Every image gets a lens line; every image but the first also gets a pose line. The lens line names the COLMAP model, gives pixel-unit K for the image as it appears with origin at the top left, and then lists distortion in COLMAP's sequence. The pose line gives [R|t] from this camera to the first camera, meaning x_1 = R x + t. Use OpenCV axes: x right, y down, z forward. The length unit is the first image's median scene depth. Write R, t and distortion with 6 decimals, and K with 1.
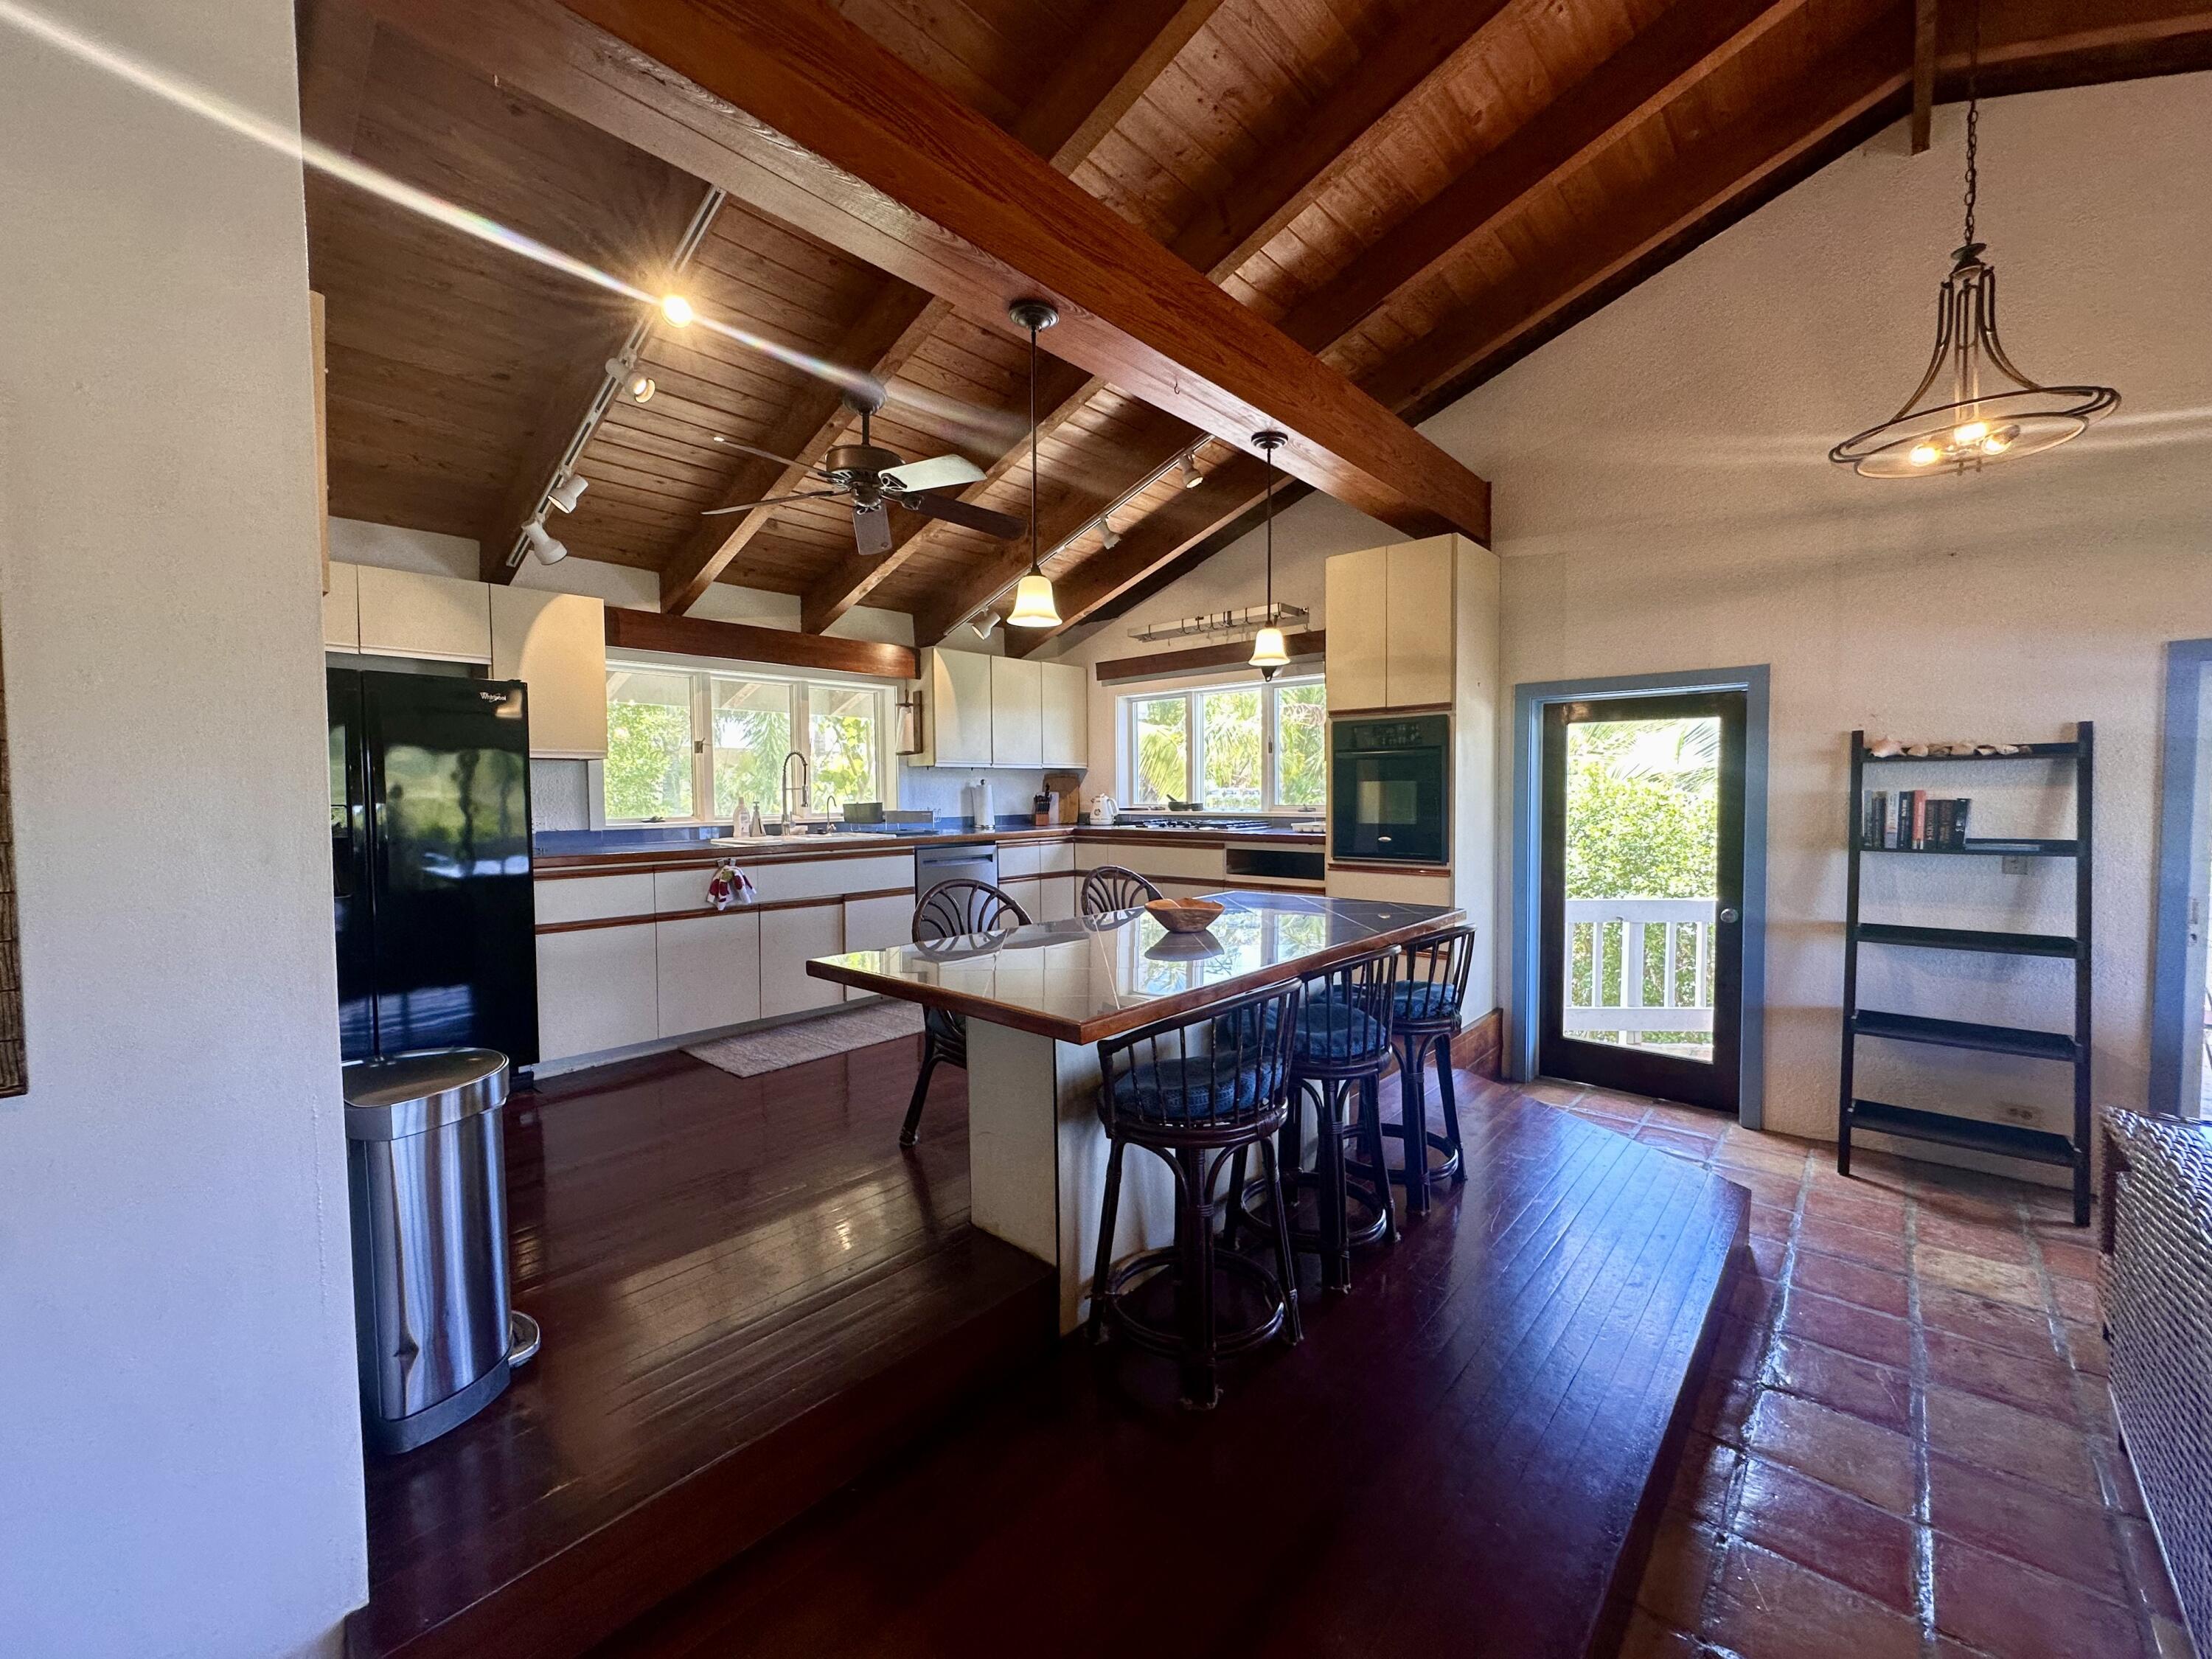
lens RADIAL K [[883.5, 0, 1111.6], [0, 883.5, 825.5], [0, 0, 1]] dist [0.001625, 0.000379]
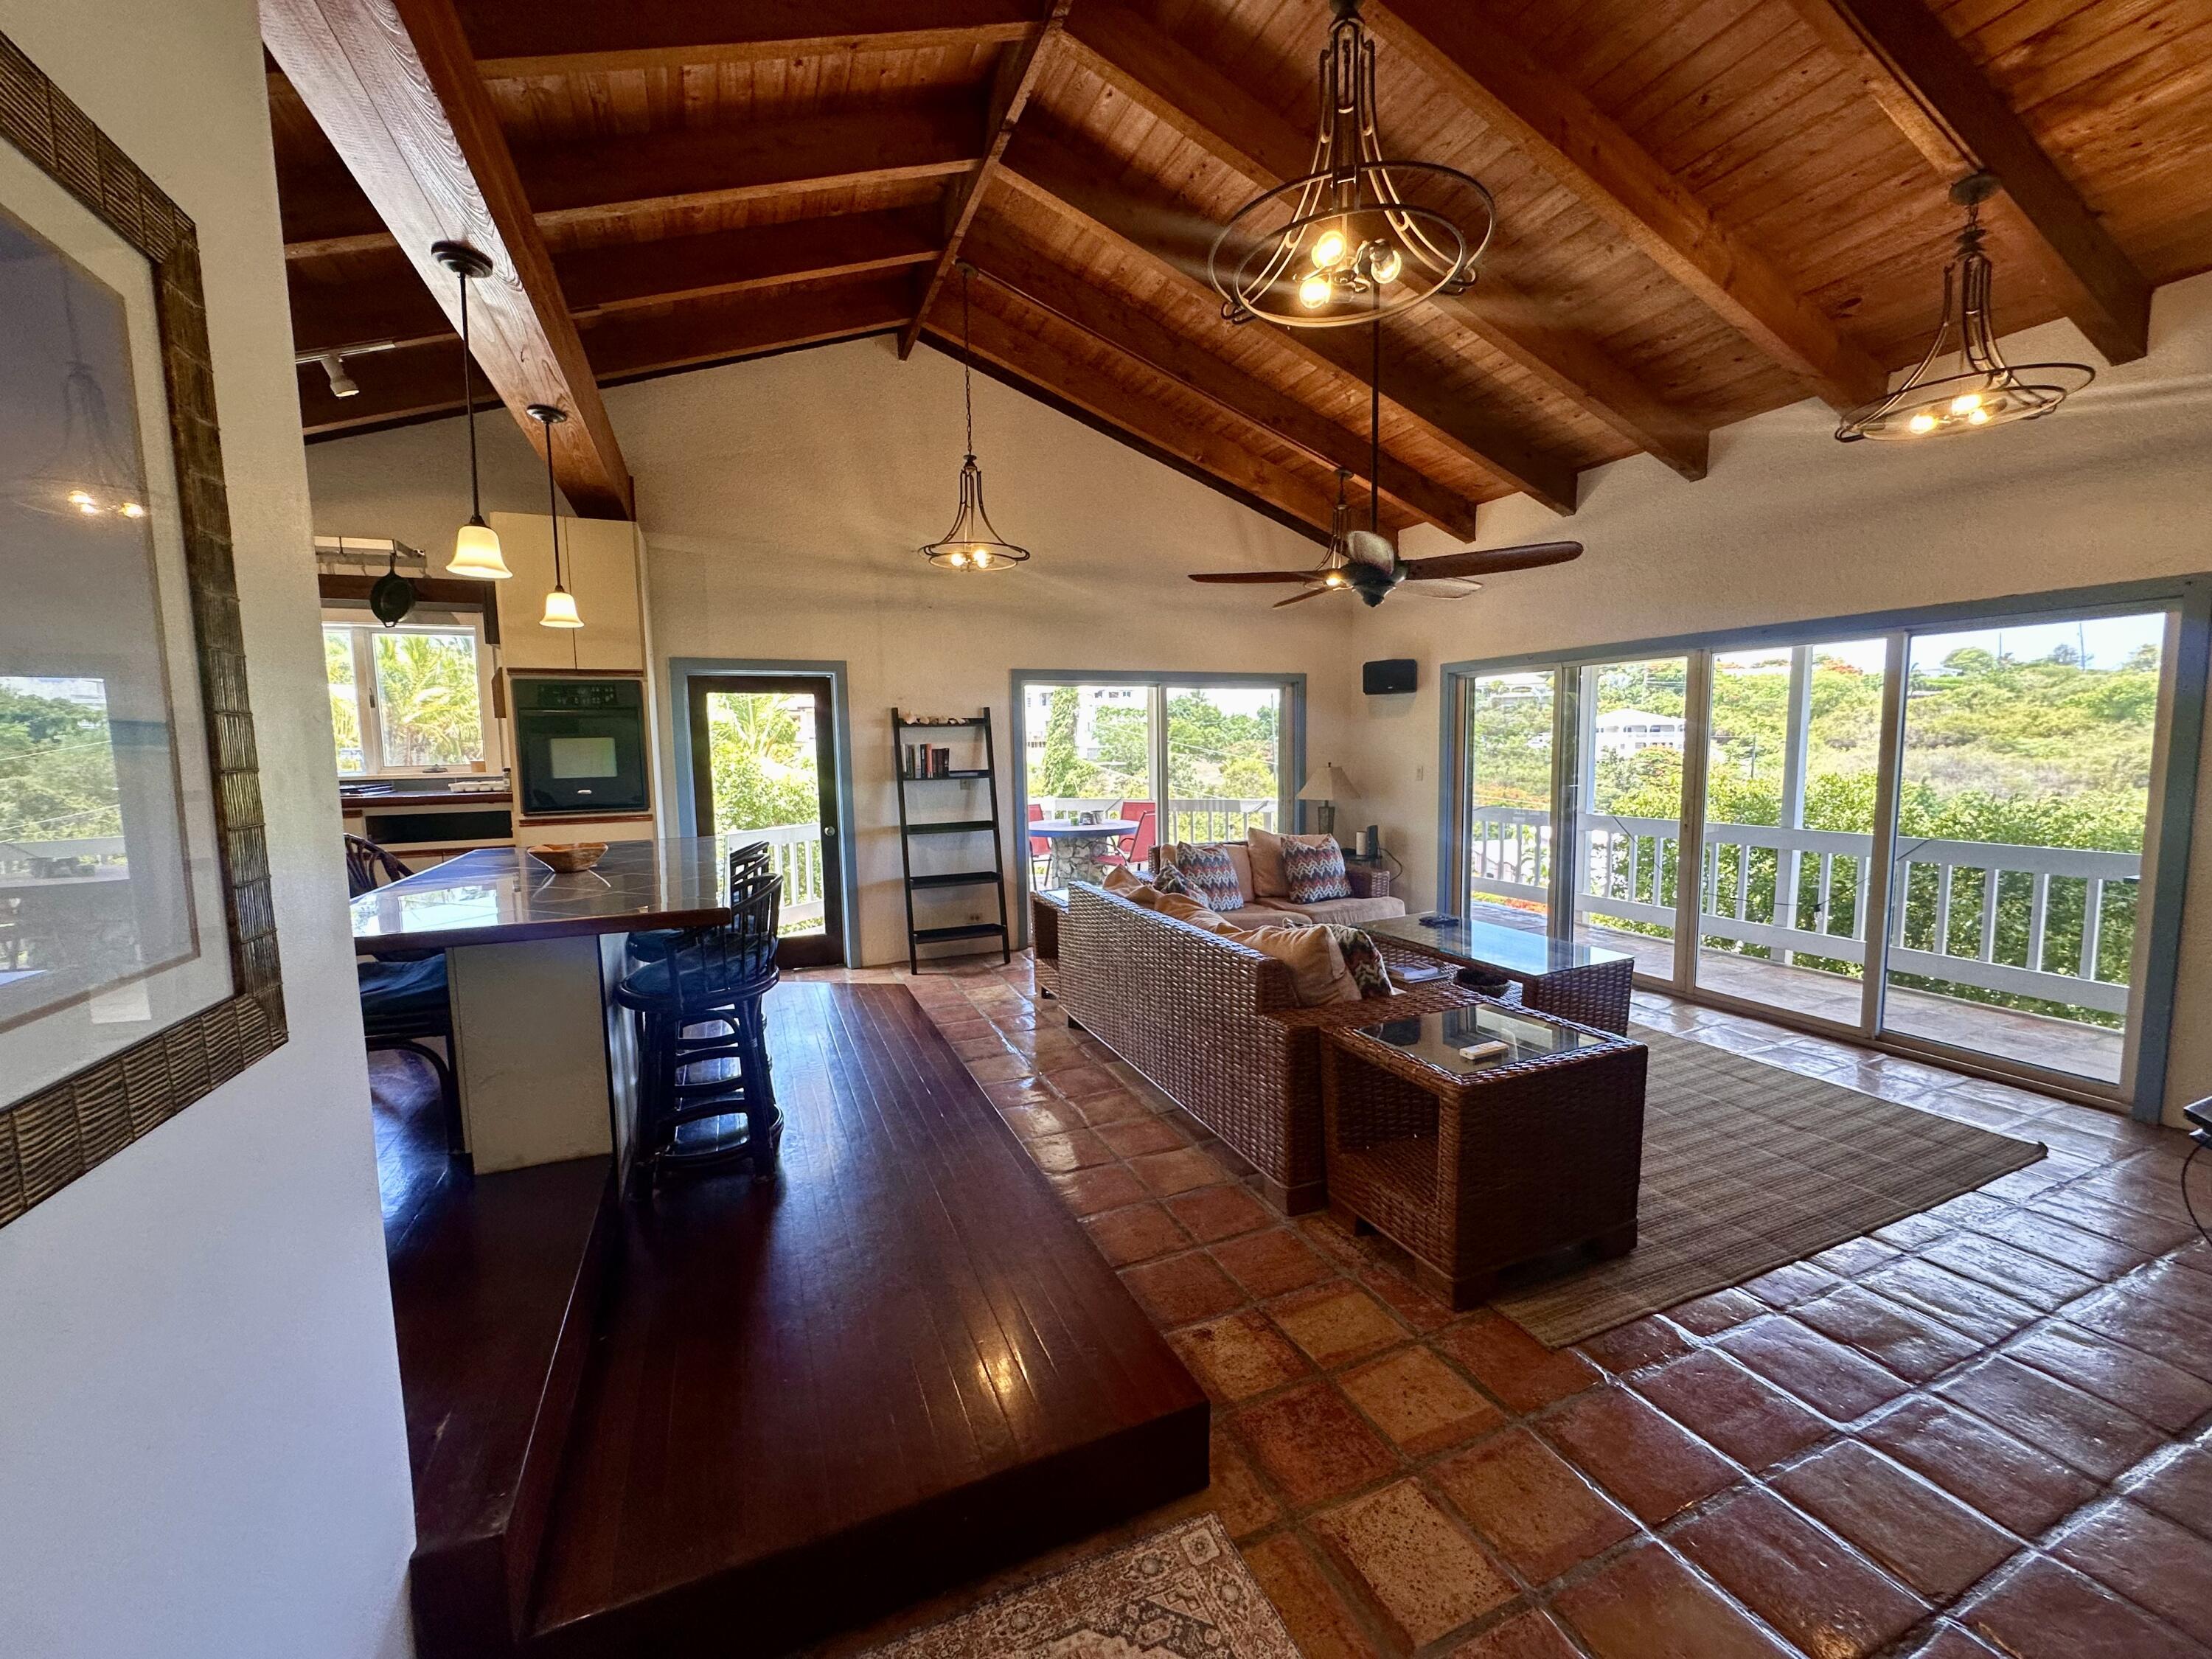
lens RADIAL K [[883.5, 0, 1119.3], [0, 883.5, 830.1], [0, 0, 1]] dist [0.001625, 0.000379]
pose [[0.429320, -0.089845, 0.898672, -0.467540], [0.051590, 0.995855, 0.074915, 0.017316], [-0.901678, 0.014200, 0.432176, -0.069784]]
